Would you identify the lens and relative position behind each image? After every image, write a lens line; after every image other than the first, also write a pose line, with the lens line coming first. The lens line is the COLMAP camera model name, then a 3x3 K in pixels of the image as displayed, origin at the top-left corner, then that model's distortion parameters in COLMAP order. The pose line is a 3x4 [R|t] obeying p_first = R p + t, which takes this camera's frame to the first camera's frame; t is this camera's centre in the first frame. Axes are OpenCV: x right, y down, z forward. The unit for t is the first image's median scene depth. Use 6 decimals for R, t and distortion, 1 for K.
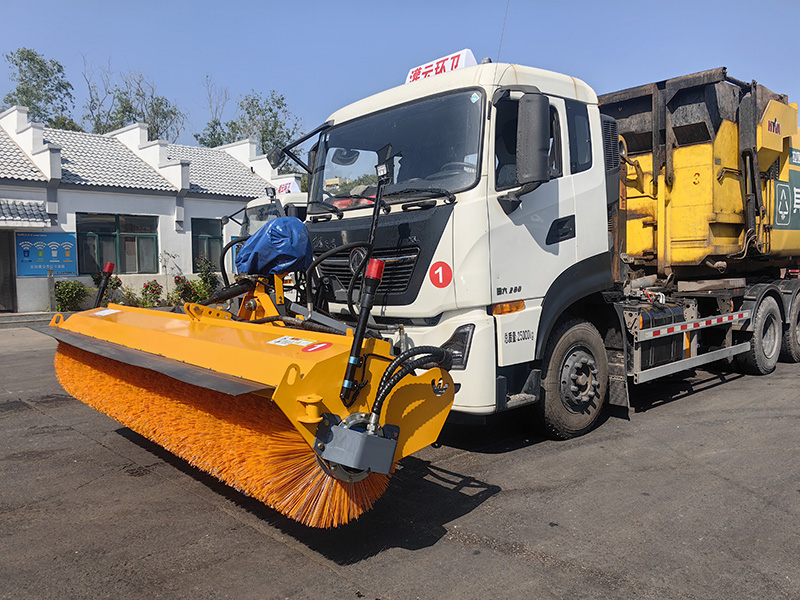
lens RADIAL K [[620.2, 0, 400.0], [0, 620.2, 300.0], [0, 0, 1]] dist [0.010313, -0.006086]
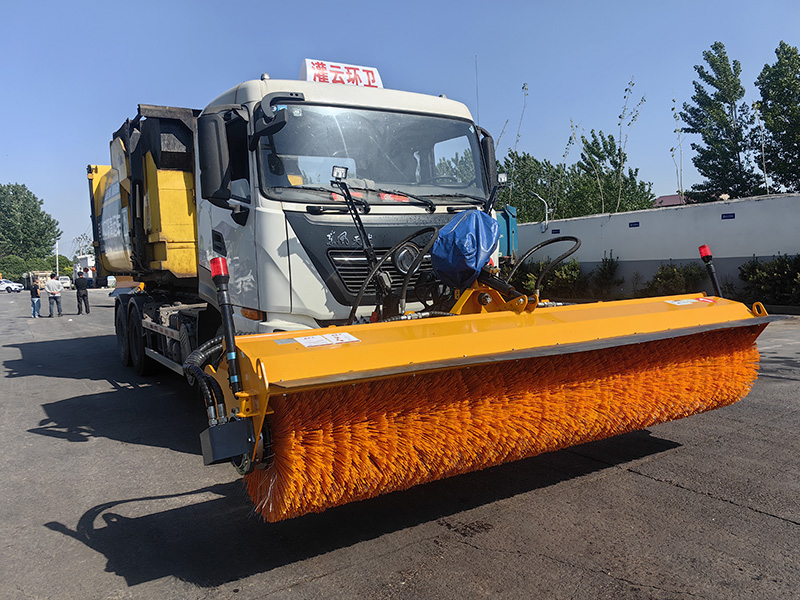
lens RADIAL K [[636.0, 0, 397.9], [0, 636.0, 313.8], [0, 0, 1]] dist [0.008907, 0.001402]
pose [[0.176687, -0.062584, 0.982275, -1.156729], [0.105253, 0.993455, 0.044364, -0.023781], [-0.978623, 0.095549, 0.182118, 0.912984]]
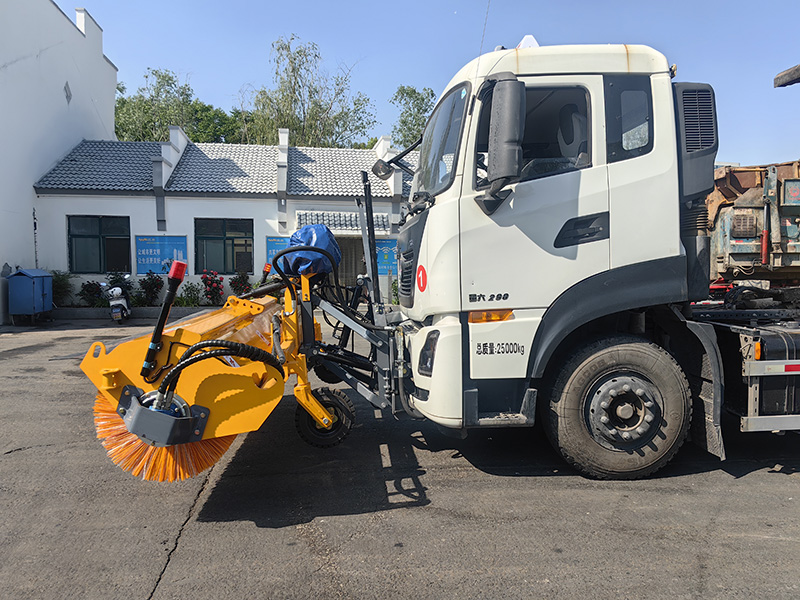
lens RADIAL K [[620.2, 0, 400.0], [0, 620.2, 300.0], [0, 0, 1]] dist [0.010313, -0.006086]
pose [[0.807426, 0.043986, -0.588327, 0.593330], [-0.047700, 0.998819, 0.009211, -0.013697], [0.588037, 0.020626, 0.808571, 0.175572]]
